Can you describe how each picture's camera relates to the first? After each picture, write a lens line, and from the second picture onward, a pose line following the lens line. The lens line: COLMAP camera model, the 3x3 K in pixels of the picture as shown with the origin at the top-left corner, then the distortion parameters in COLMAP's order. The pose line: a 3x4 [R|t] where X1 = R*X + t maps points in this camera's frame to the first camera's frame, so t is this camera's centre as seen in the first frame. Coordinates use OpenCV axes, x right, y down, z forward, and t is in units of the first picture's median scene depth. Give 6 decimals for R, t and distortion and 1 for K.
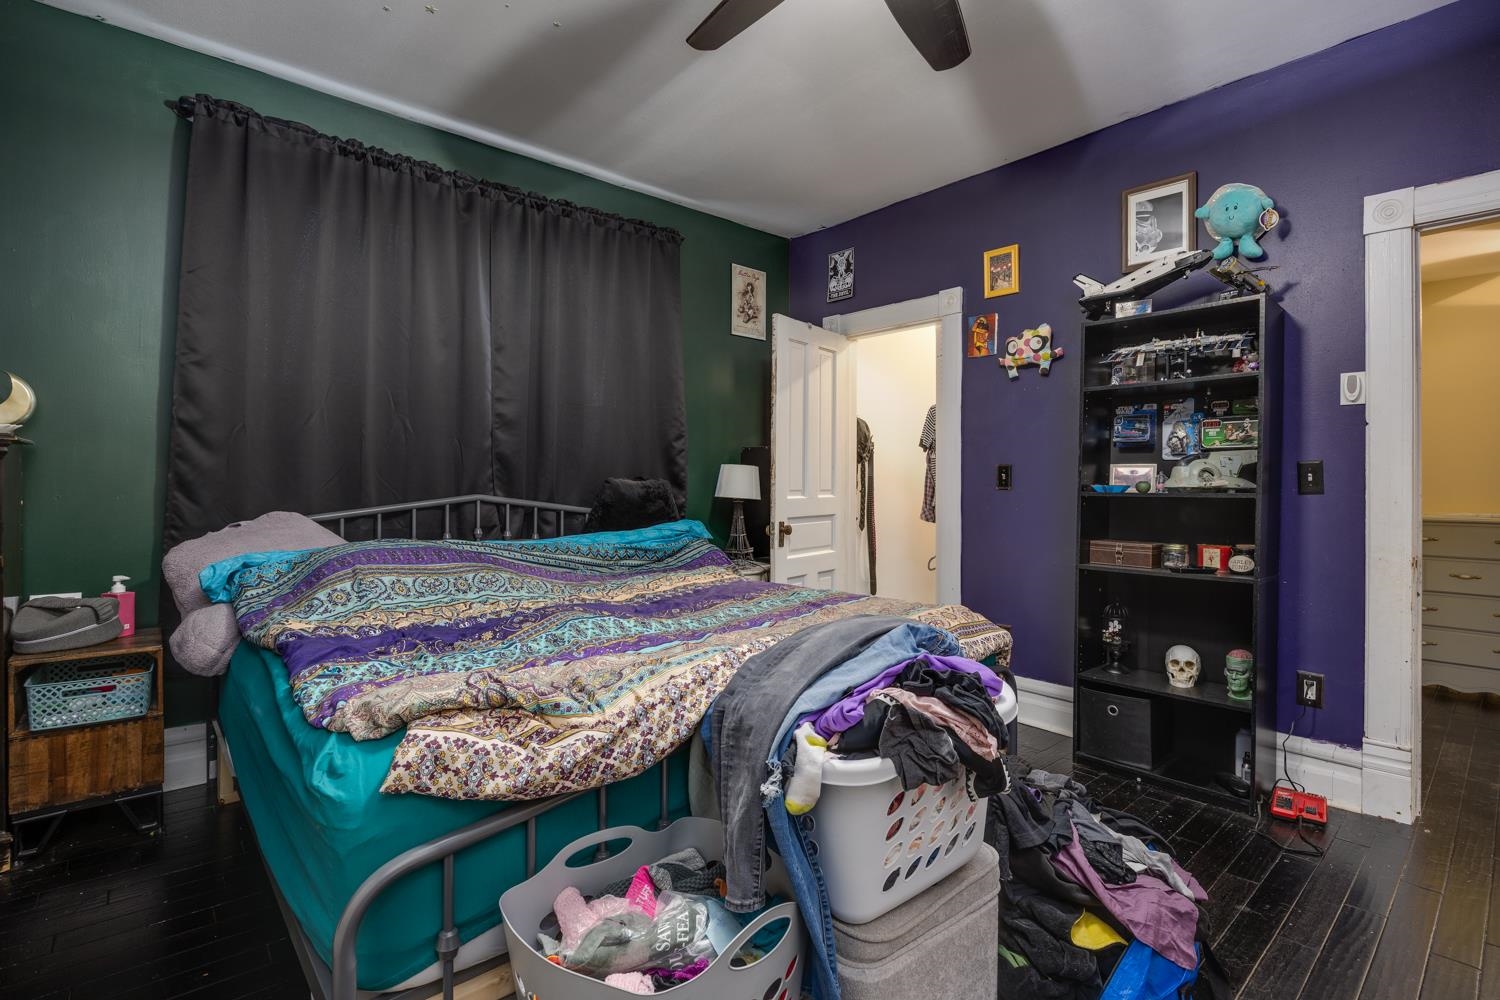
lens RADIAL K [[704.3, 0, 750.1], [0, 704.3, 489.6], [0, 0, 1]] dist [0.000105, 0.000132]
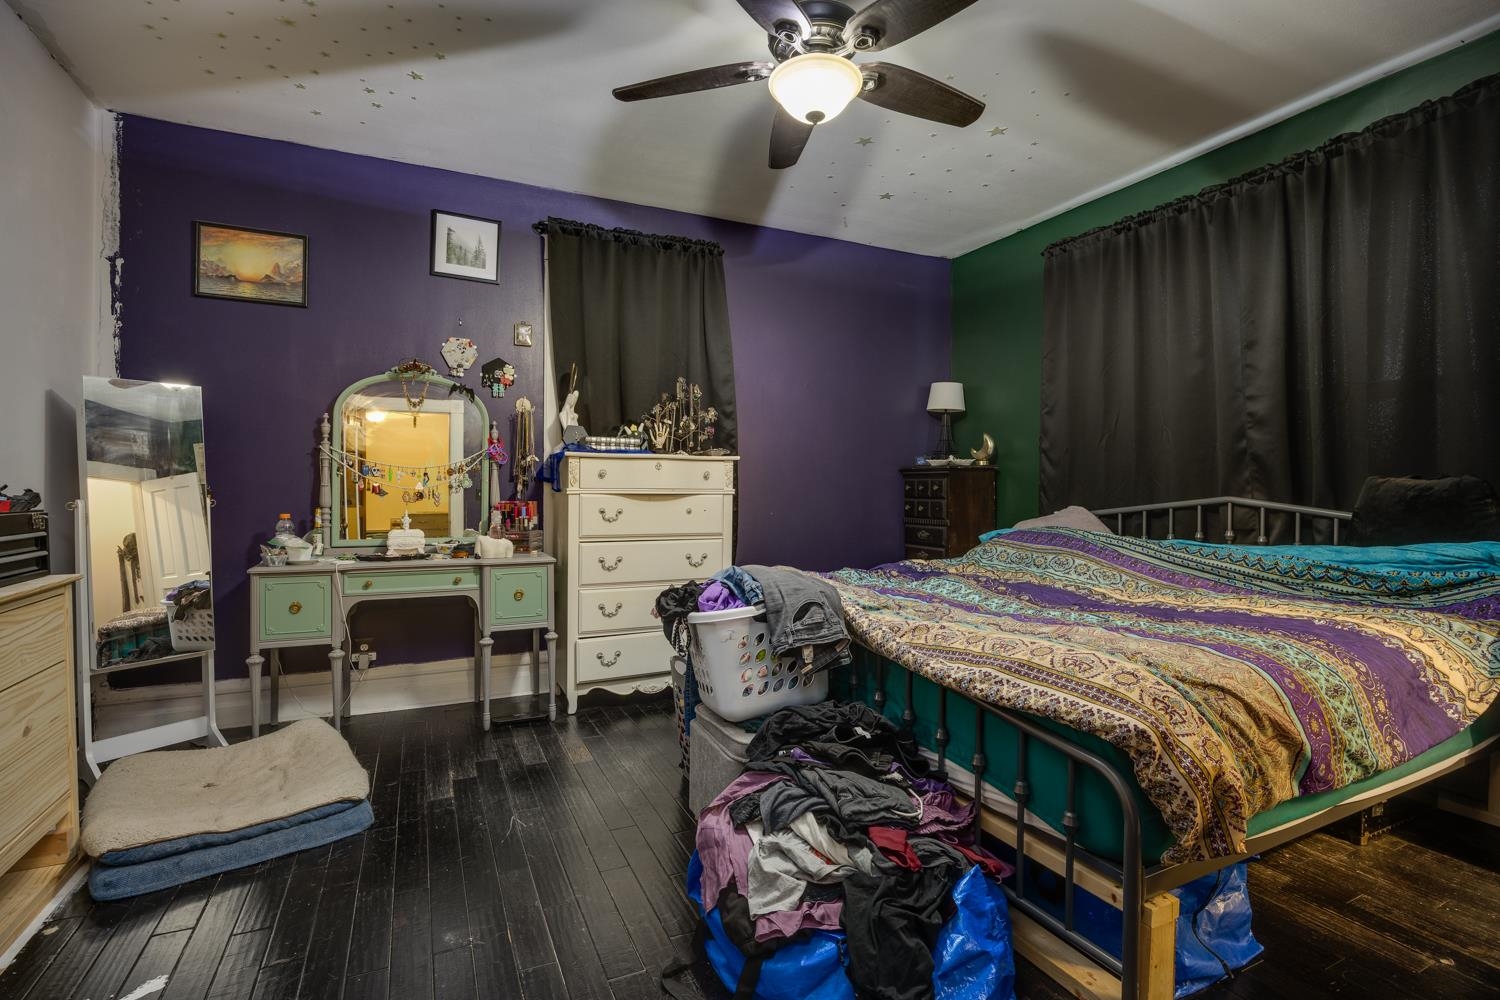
lens RADIAL K [[704.3, 0, 750.1], [0, 704.3, 489.6], [0, 0, 1]] dist [0.000105, 0.000132]
pose [[-0.274878, -0.005822, -0.961461, 0.745503], [-0.008128, 0.999960, -0.003731, 0.005848], [0.961445, 0.006789, -0.274914, 0.608294]]
